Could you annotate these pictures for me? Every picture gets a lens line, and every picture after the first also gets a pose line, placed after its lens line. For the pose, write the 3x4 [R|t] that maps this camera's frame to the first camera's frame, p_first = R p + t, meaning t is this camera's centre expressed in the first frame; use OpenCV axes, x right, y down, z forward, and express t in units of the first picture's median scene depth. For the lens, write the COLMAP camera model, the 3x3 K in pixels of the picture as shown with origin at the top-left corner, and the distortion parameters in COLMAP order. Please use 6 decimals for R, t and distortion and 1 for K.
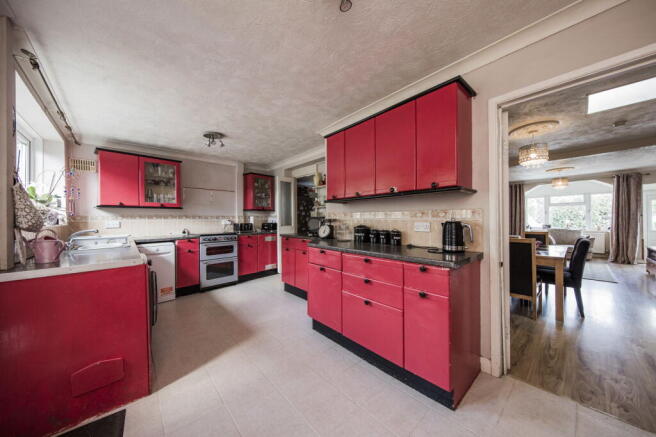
lens RADIAL K [[223.2, 0, 330.9], [0, 223.2, 221.9], [0, 0, 1]] dist [-0.006395, 0.000038]
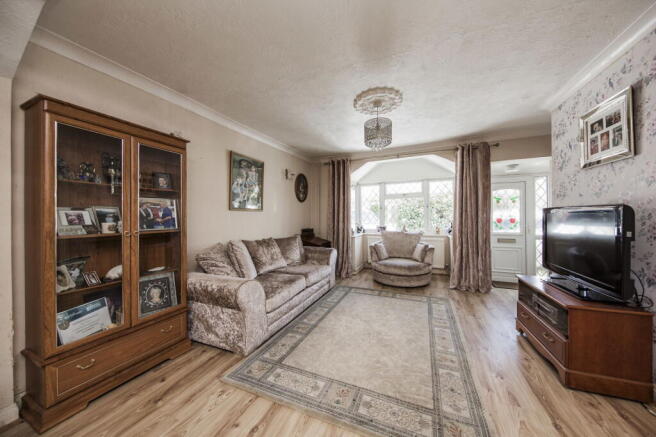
lens RADIAL K [[215.8, 0, 328.1], [0, 215.8, 218.3], [0, 0, 1]] dist [-0.000578, -0.000085]
pose [[0.910921, 0.003322, 0.412567, 0.665826], [-0.000921, 0.999981, -0.006019, -0.007603], [-0.412580, 0.005102, 0.910907, 0.566056]]
